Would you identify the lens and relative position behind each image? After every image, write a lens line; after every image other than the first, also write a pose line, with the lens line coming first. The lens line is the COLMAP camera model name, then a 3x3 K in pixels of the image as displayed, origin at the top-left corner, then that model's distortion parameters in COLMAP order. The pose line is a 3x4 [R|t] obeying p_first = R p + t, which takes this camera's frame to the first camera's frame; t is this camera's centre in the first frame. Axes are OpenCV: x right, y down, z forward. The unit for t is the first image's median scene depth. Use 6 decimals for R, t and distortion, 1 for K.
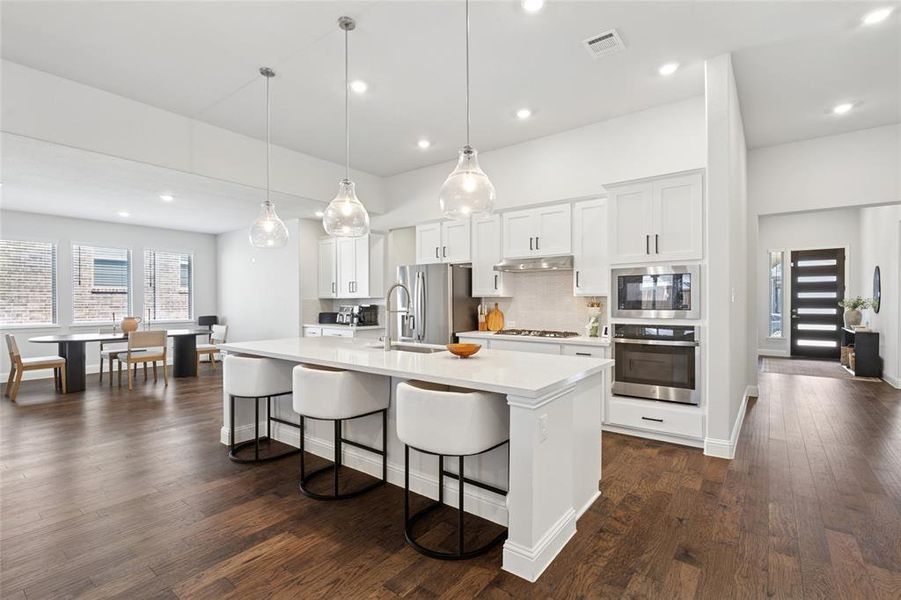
lens RADIAL K [[425.2, 0, 450.5], [0, 425.2, 300.0], [0, 0, 1]] dist [0.002079, 0.000334]
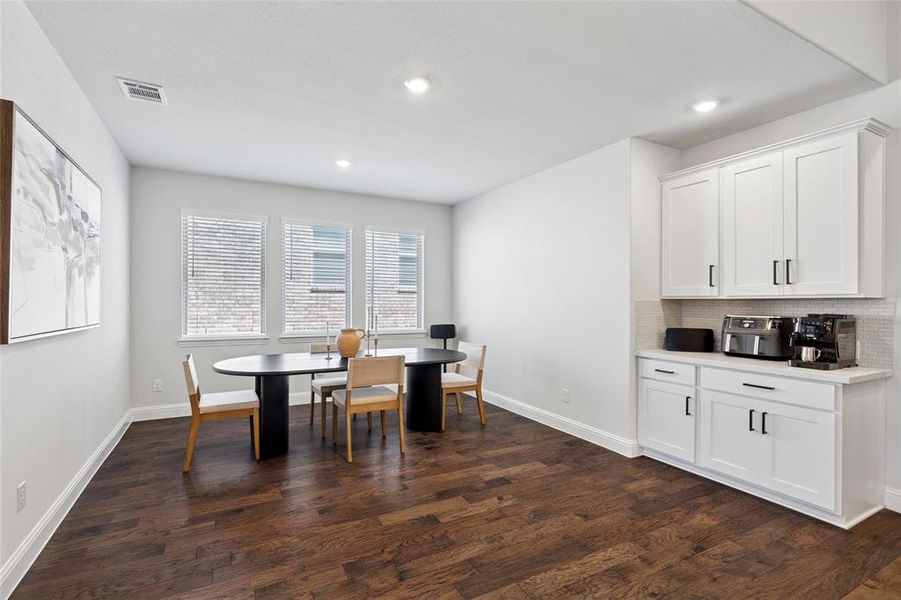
lens RADIAL K [[425.2, 0, 450.5], [0, 425.2, 300.0], [0, 0, 1]] dist [0.002079, 0.000334]
pose [[0.919264, 0.003358, -0.393627, -0.411642], [-0.003679, 0.999993, -0.000061, -0.001743], [0.393624, 0.001504, 0.919270, 0.538734]]
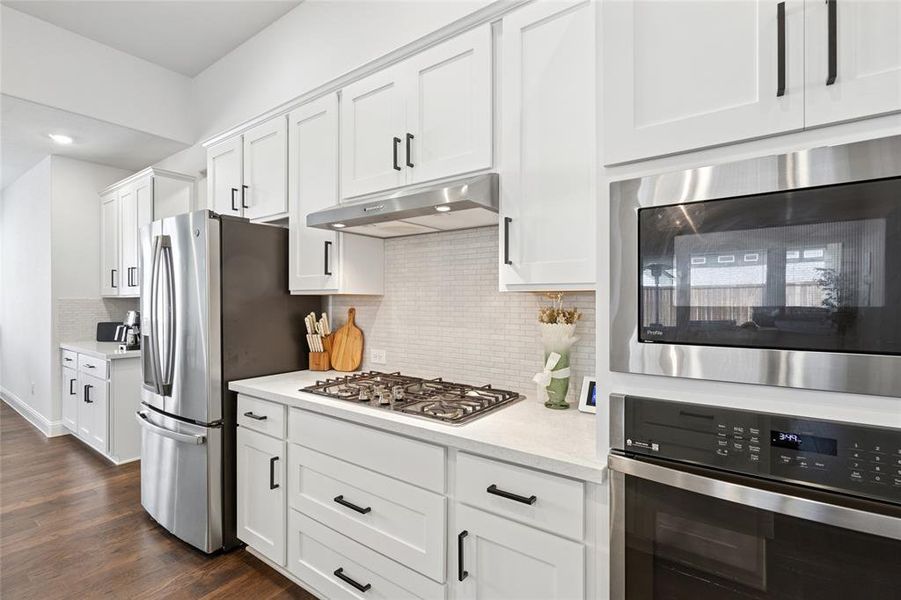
lens RADIAL K [[425.2, 0, 450.5], [0, 425.2, 300.0], [0, 0, 1]] dist [0.002079, 0.000334]
pose [[0.999636, 0.001195, 0.026965, 0.181419], [-0.001214, 0.999999, 0.000674, -0.001639], [-0.026964, -0.000707, 0.999636, 0.493812]]
